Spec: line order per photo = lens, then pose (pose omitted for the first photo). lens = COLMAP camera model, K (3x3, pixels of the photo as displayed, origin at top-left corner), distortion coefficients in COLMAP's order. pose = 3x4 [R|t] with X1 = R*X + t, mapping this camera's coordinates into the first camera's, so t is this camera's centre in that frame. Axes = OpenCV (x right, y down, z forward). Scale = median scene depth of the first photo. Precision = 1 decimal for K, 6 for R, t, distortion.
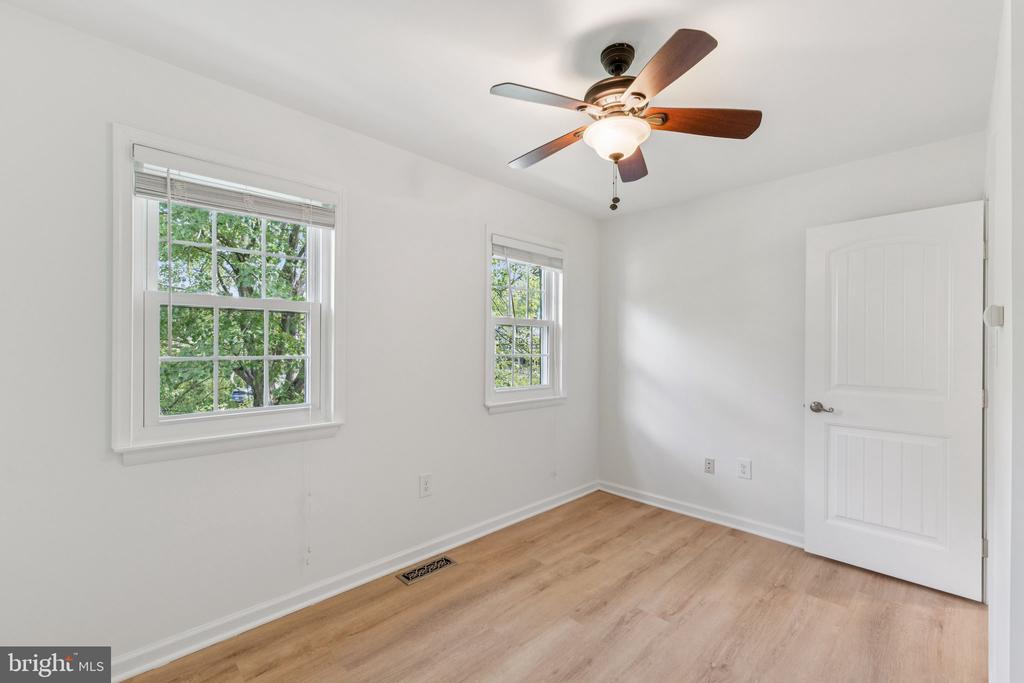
lens RADIAL K [[444.2, 0, 512.0], [0, 444.2, 341.5], [0, 0, 1]] dist [0.012095, -0.000180]
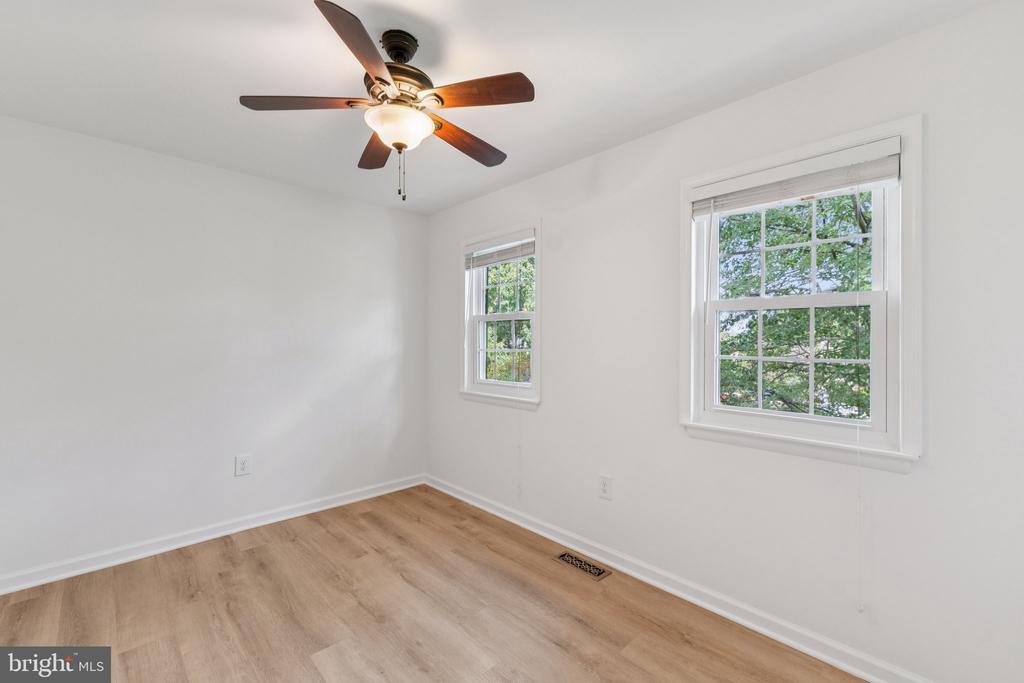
lens RADIAL K [[432.9, 0, 513.4], [0, 432.9, 335.4], [0, 0, 1]] dist [0.002997, 0.000271]
pose [[-0.023679, -0.023996, -0.999432, 0.818006], [0.003304, 0.999705, -0.024081, 0.020166], [0.999714, -0.003872, -0.023593, 0.895783]]
